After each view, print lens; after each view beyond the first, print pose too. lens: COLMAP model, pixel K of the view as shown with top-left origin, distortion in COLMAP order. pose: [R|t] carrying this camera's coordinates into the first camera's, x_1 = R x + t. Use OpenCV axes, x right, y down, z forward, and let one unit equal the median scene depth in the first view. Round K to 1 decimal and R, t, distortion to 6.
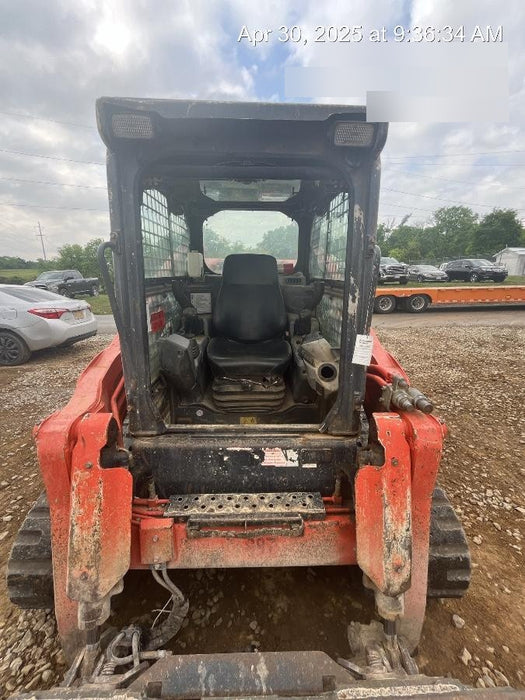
lens RADIAL K [[285.7, 0, 262.5], [0, 285.7, 350.0], [0, 0, 1]] dist [-0.001380, -0.000146]
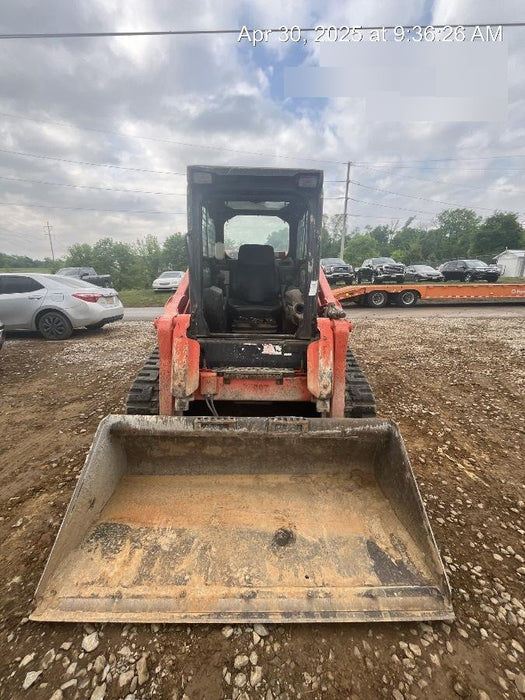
lens RADIAL K [[285.7, 0, 262.5], [0, 285.7, 350.0], [0, 0, 1]] dist [-0.001380, -0.000146]
pose [[0.999889, 0.011001, -0.010041, 0.009421], [-0.011035, 0.999933, -0.003374, 0.185920], [0.010003, 0.003484, 0.999944, -0.417438]]
